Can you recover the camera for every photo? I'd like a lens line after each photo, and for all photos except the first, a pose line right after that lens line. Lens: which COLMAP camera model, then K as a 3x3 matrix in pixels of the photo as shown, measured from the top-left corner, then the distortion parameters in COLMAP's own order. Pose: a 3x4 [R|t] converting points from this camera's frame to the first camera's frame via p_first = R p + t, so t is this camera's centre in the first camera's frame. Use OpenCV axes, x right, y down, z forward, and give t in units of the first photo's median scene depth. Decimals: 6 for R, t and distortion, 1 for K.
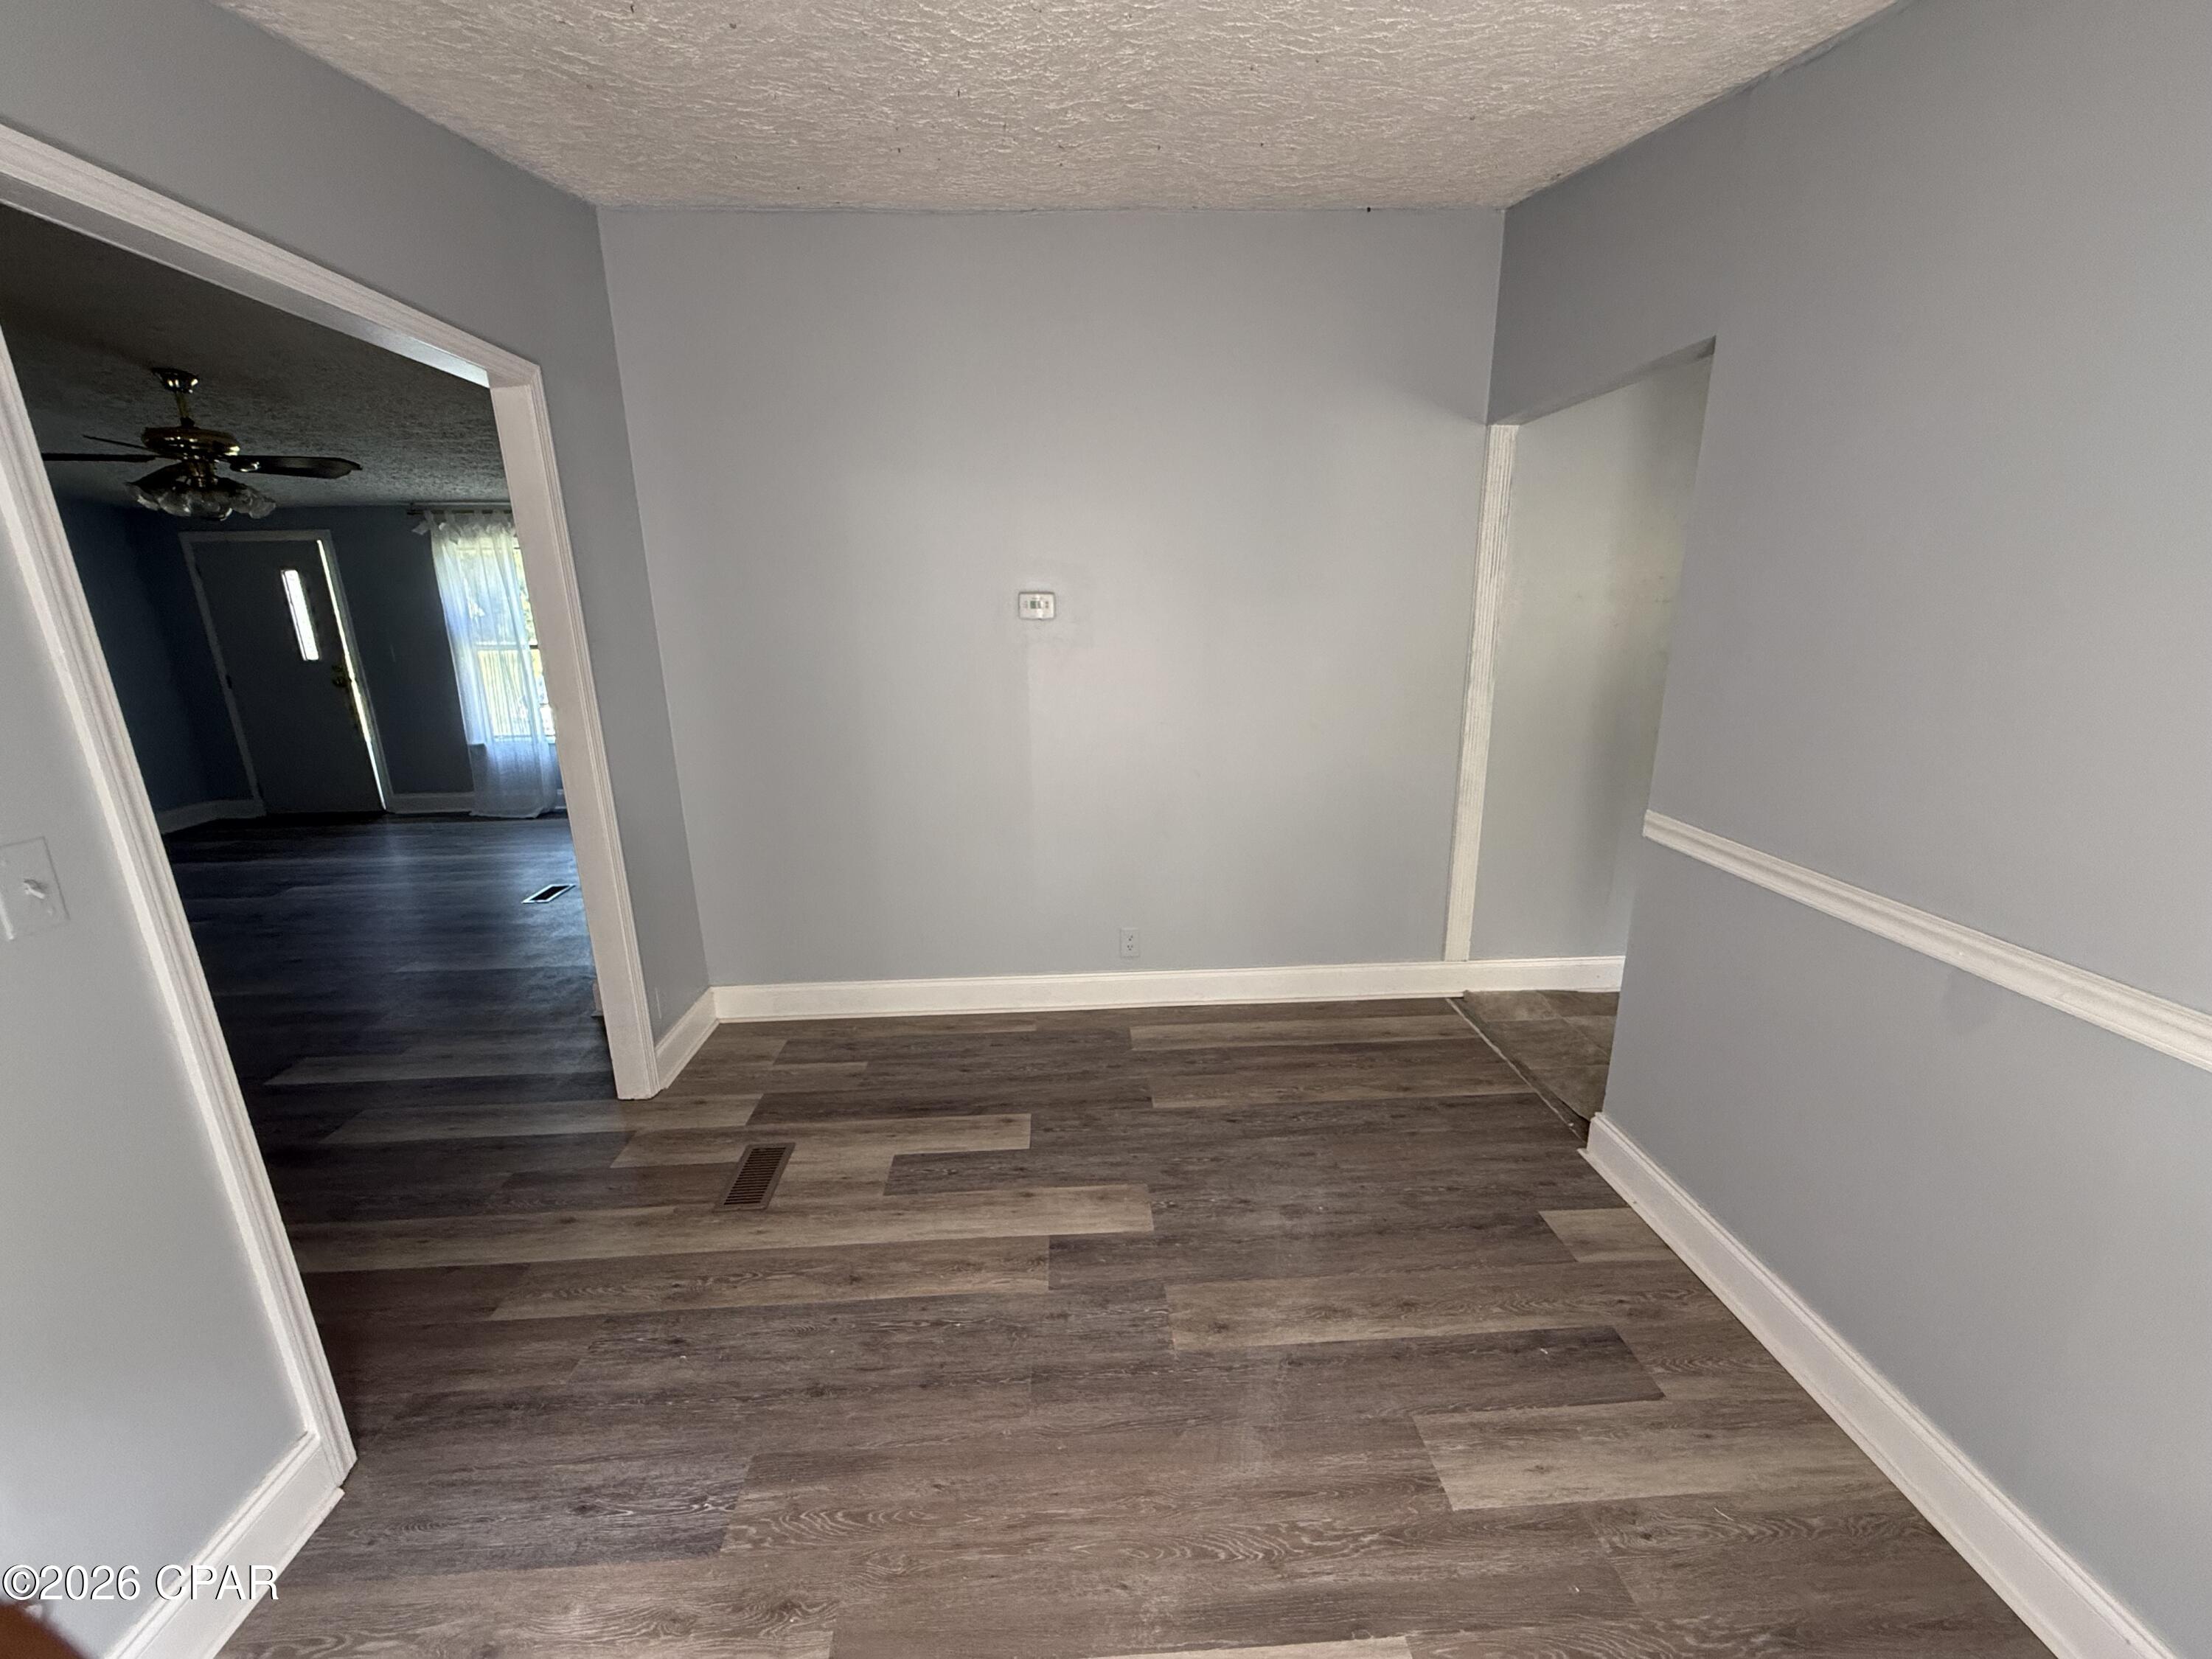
lens RADIAL K [[880.9, 0, 1095.8], [0, 880.9, 830.5], [0, 0, 1]] dist [-0.001176, 0.000025]
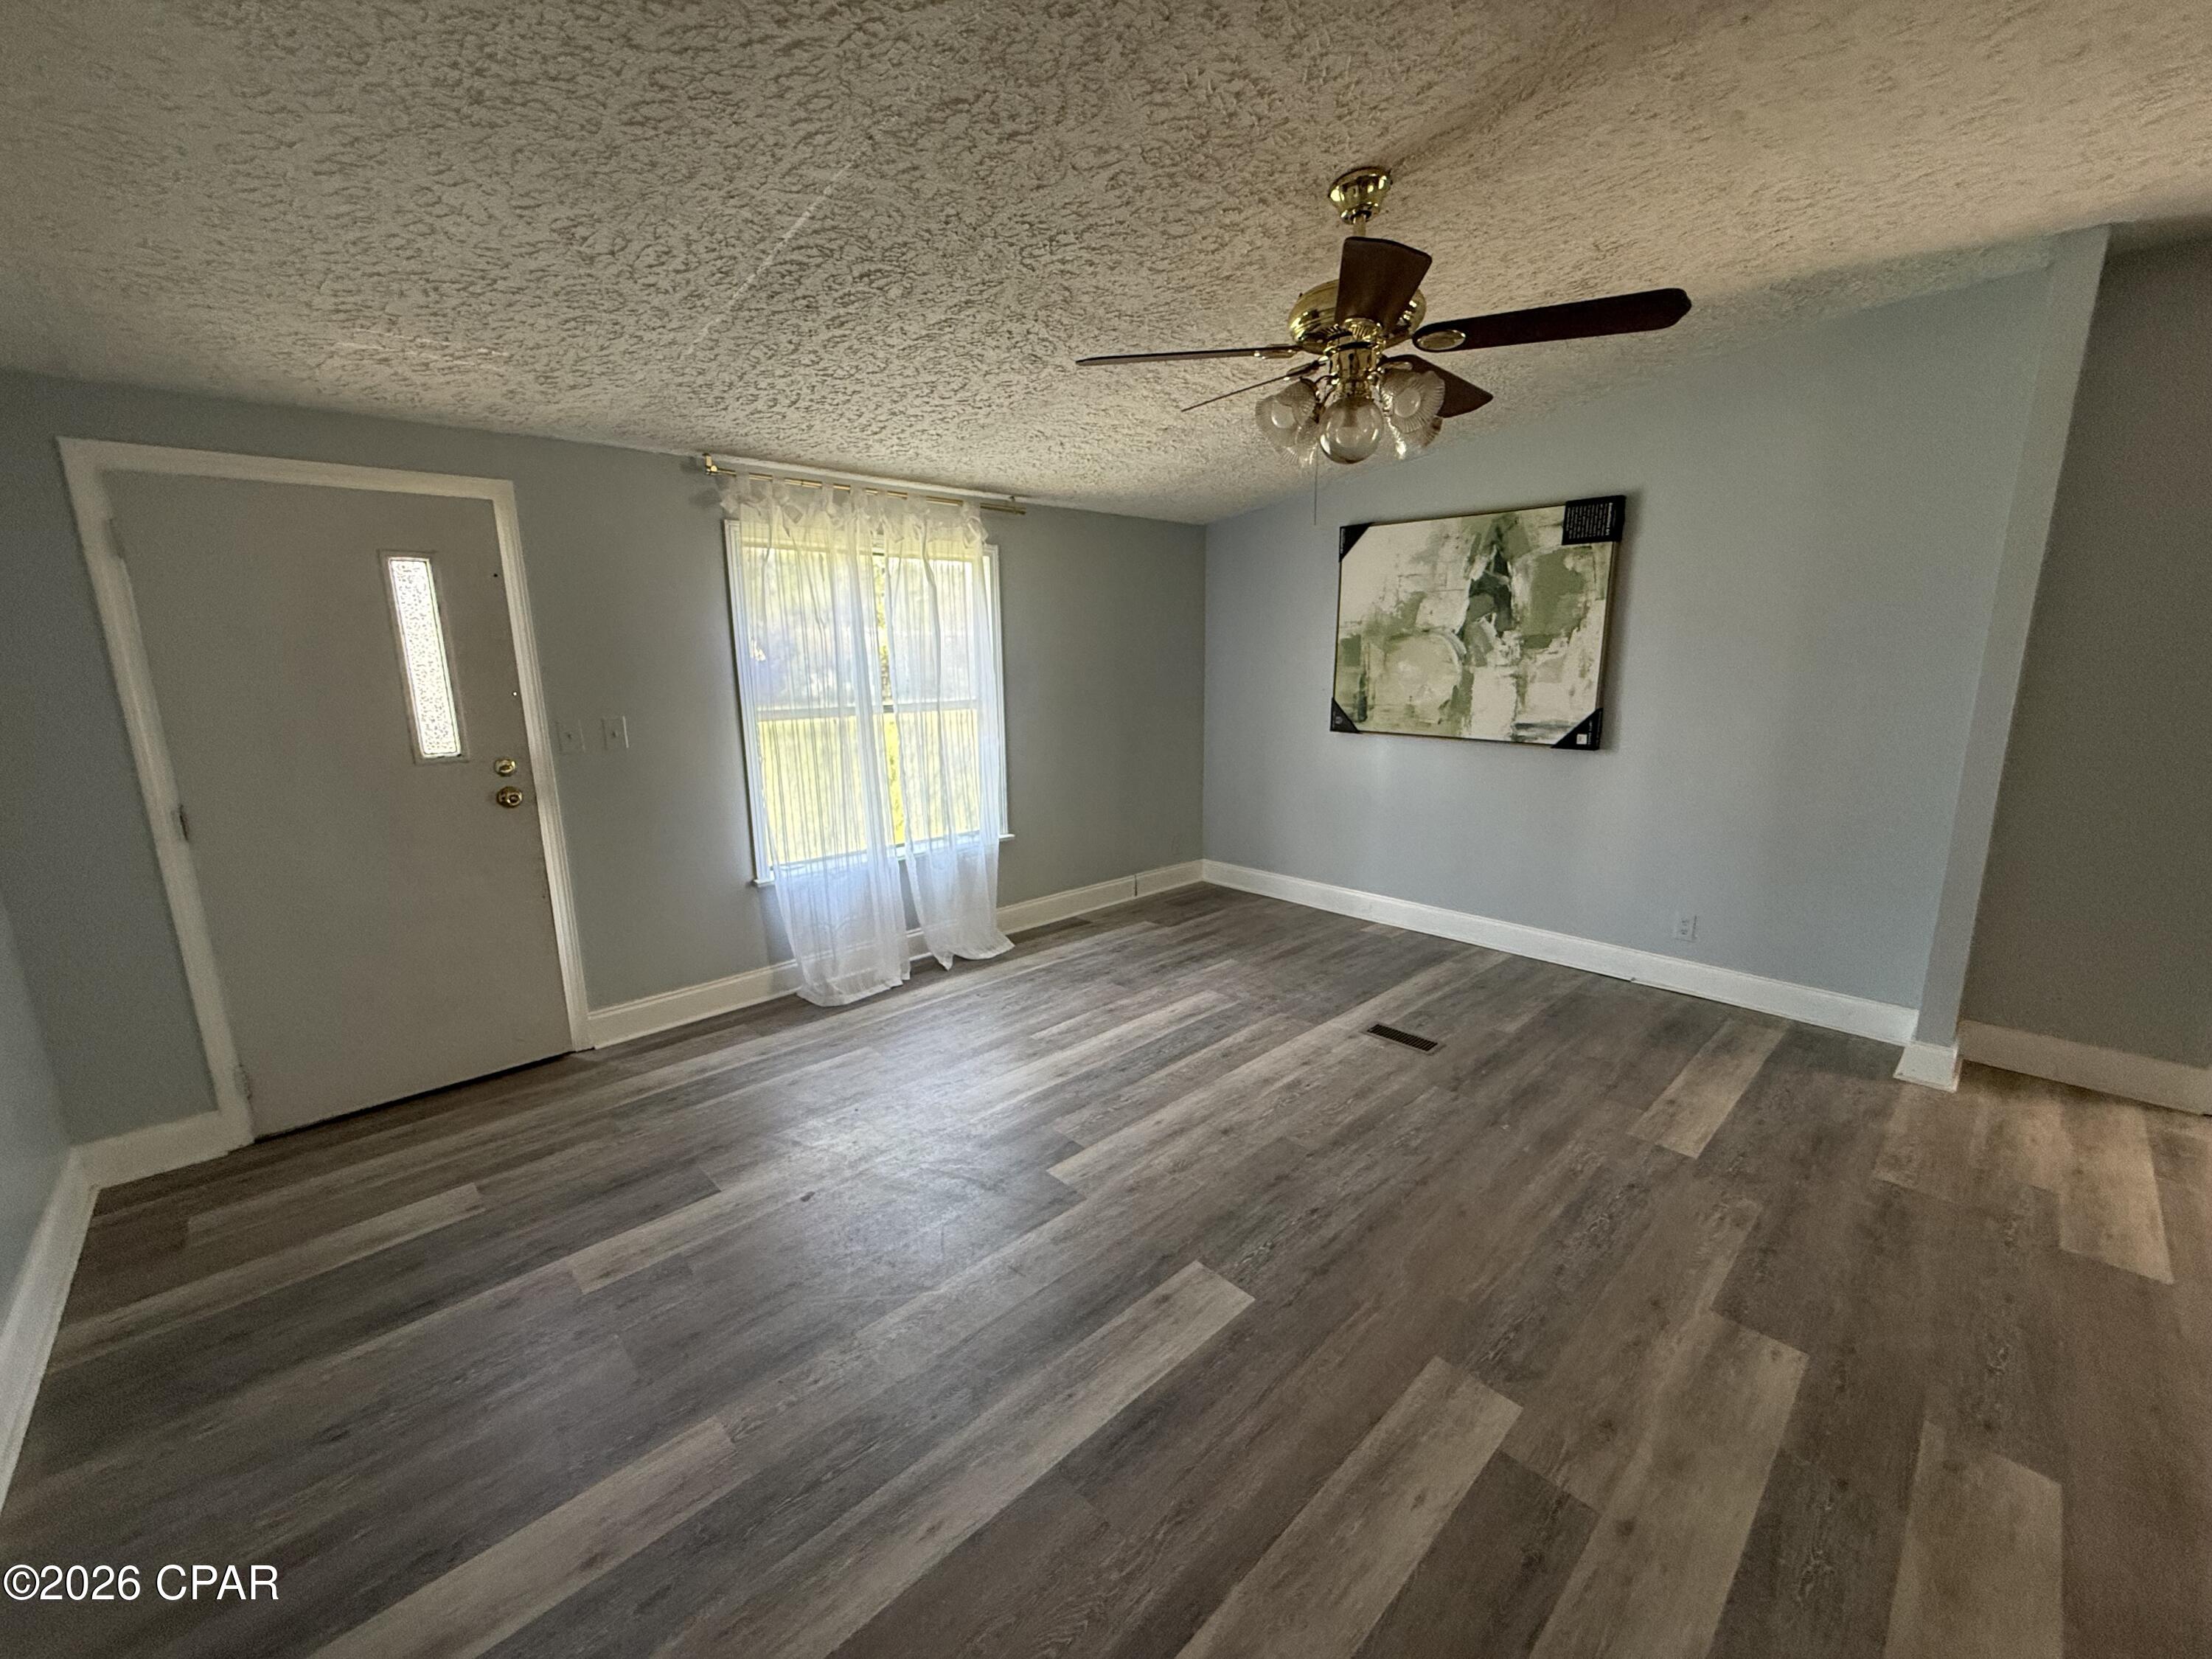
lens RADIAL K [[880.9, 0, 1095.8], [0, 880.9, 830.5], [0, 0, 1]] dist [-0.001176, 0.000025]
pose [[0.764719, -0.131465, 0.630811, -0.299677], [0.171520, 0.985177, -0.002612, -0.031120], [-0.621117, 0.110194, 0.775932, 0.143050]]
